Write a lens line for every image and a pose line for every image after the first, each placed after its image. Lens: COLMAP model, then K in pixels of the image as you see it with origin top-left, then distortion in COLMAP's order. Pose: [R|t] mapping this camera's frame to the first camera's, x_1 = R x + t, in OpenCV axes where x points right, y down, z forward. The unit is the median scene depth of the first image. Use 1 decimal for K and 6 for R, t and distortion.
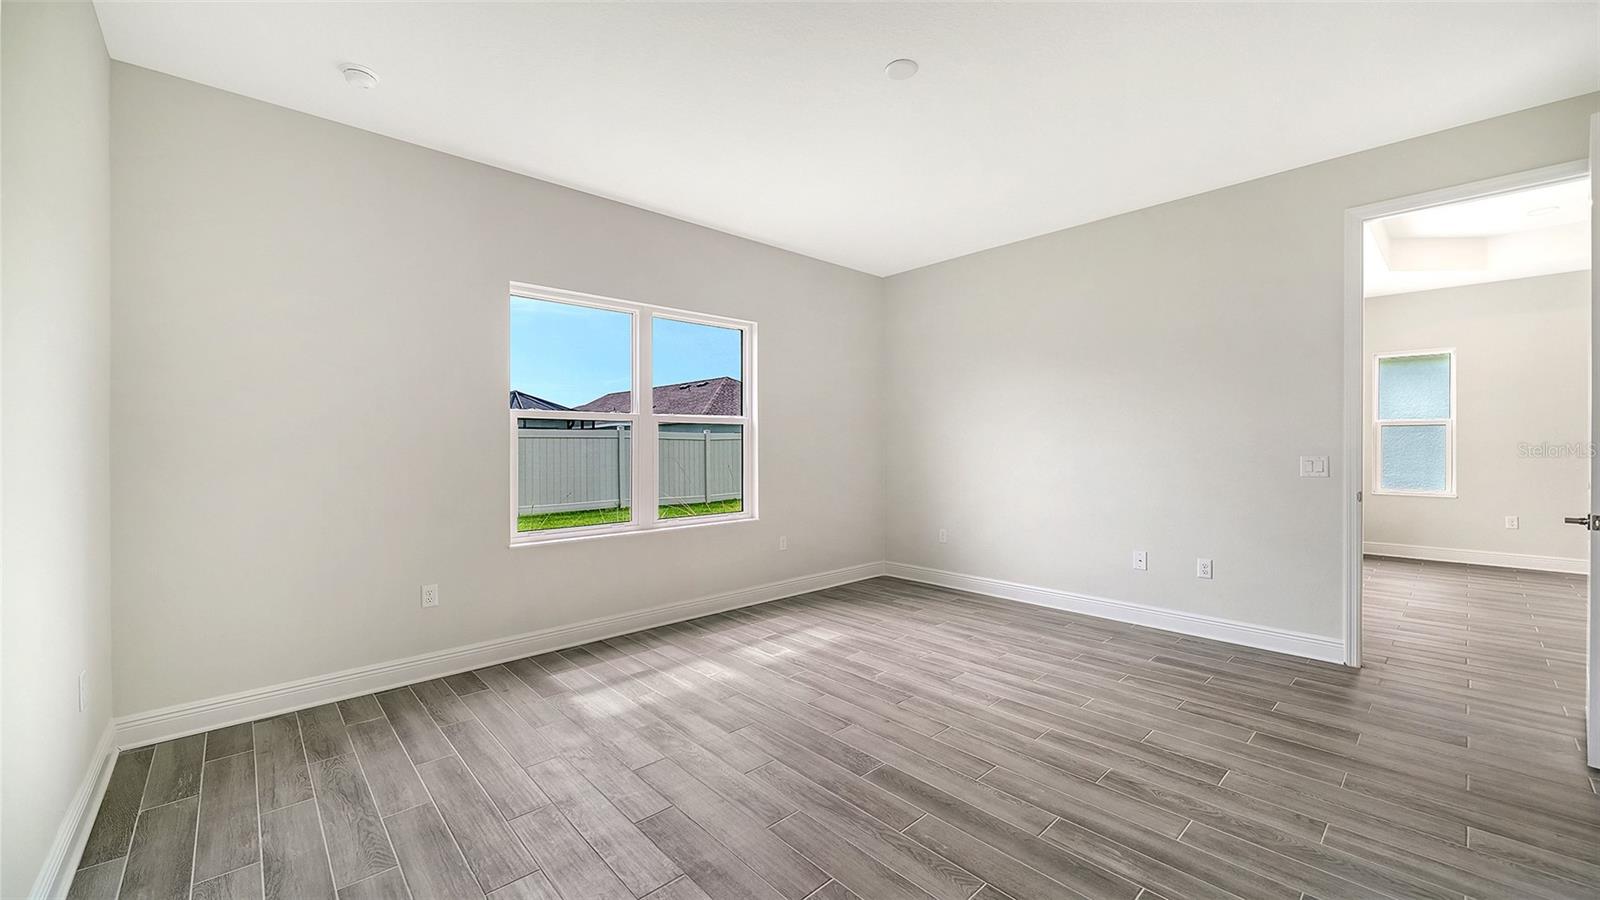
lens RADIAL K [[598.6, 0, 788.0], [0, 598.6, 459.3], [0, 0, 1]] dist [-0.001867, -0.000091]
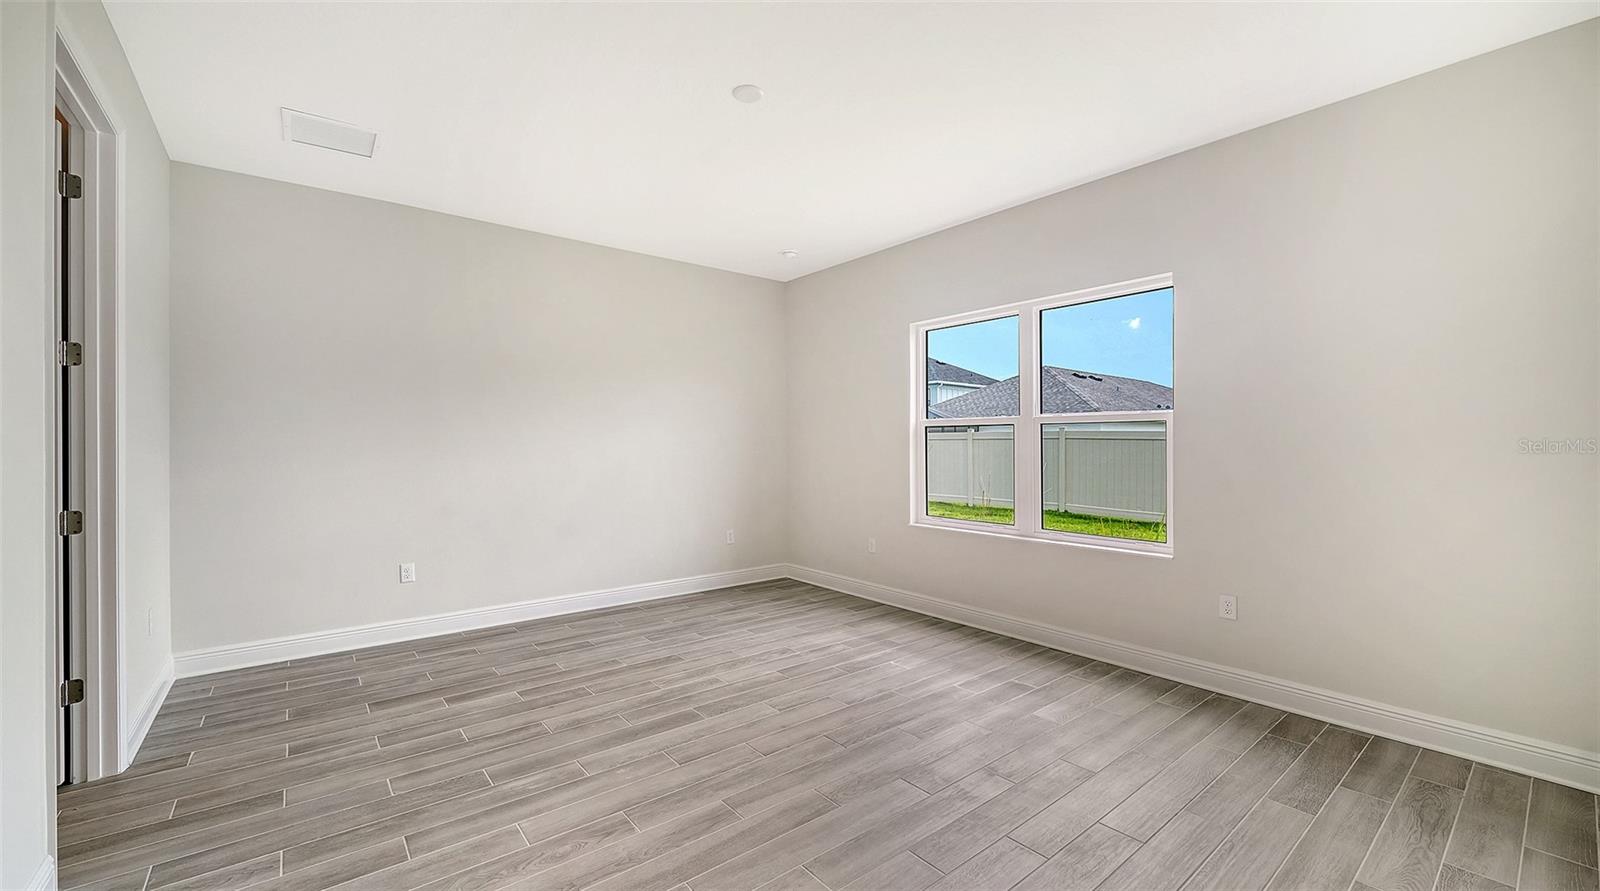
lens RADIAL K [[638.8, 0, 800.0], [0, 638.8, 445.5], [0, 0, 1]] dist [0.000860, 0.000081]
pose [[-0.054522, 0.005810, -0.998496, 1.003068], [-0.022382, 0.999725, 0.007039, -0.027958], [0.998262, 0.022732, -0.054377, 0.887651]]
